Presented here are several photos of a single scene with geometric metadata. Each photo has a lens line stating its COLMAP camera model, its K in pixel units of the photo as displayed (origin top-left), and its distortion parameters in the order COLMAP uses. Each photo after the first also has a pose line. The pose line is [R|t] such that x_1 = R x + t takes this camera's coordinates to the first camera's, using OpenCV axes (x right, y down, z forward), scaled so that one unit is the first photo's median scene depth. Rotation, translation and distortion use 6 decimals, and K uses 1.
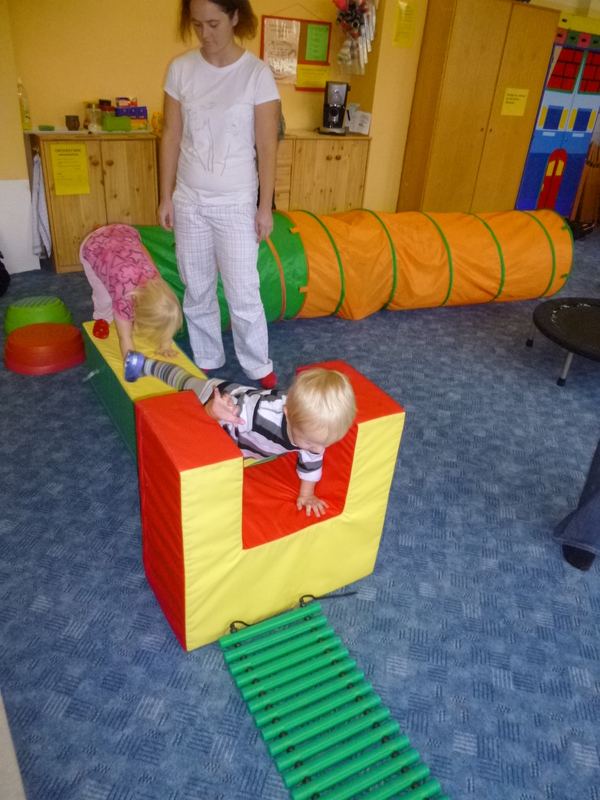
lens RADIAL K [[579.4, 0, 300.0], [0, 579.4, 400.0], [0, 0, 1]] dist [-0.062590, 0.023571]
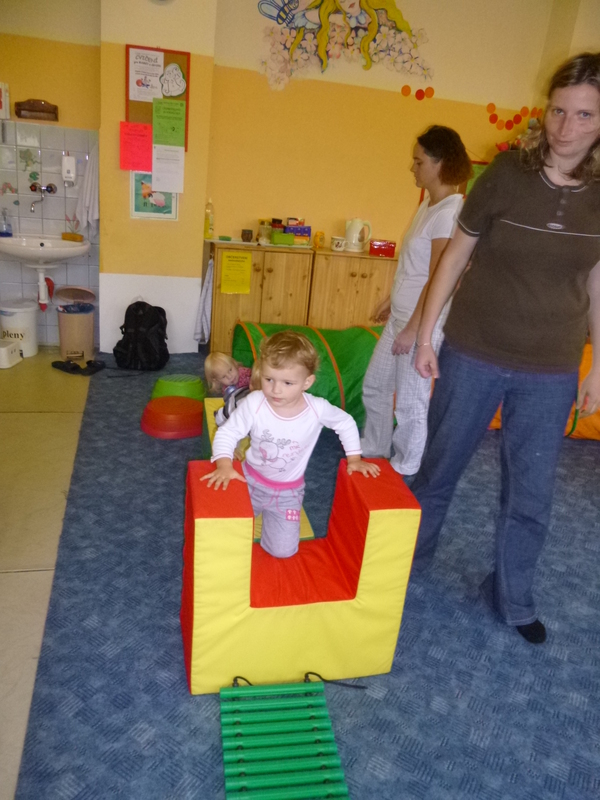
lens RADIAL K [[579.4, 0, 300.0], [0, 579.4, 400.0], [0, 0, 1]] dist [-0.062590, 0.023571]
pose [[0.950527, 0.132999, -0.280731, 0.181402], [-0.182348, 0.970518, -0.157622, 0.021156], [0.251491, 0.201015, 0.946755, -0.073274]]
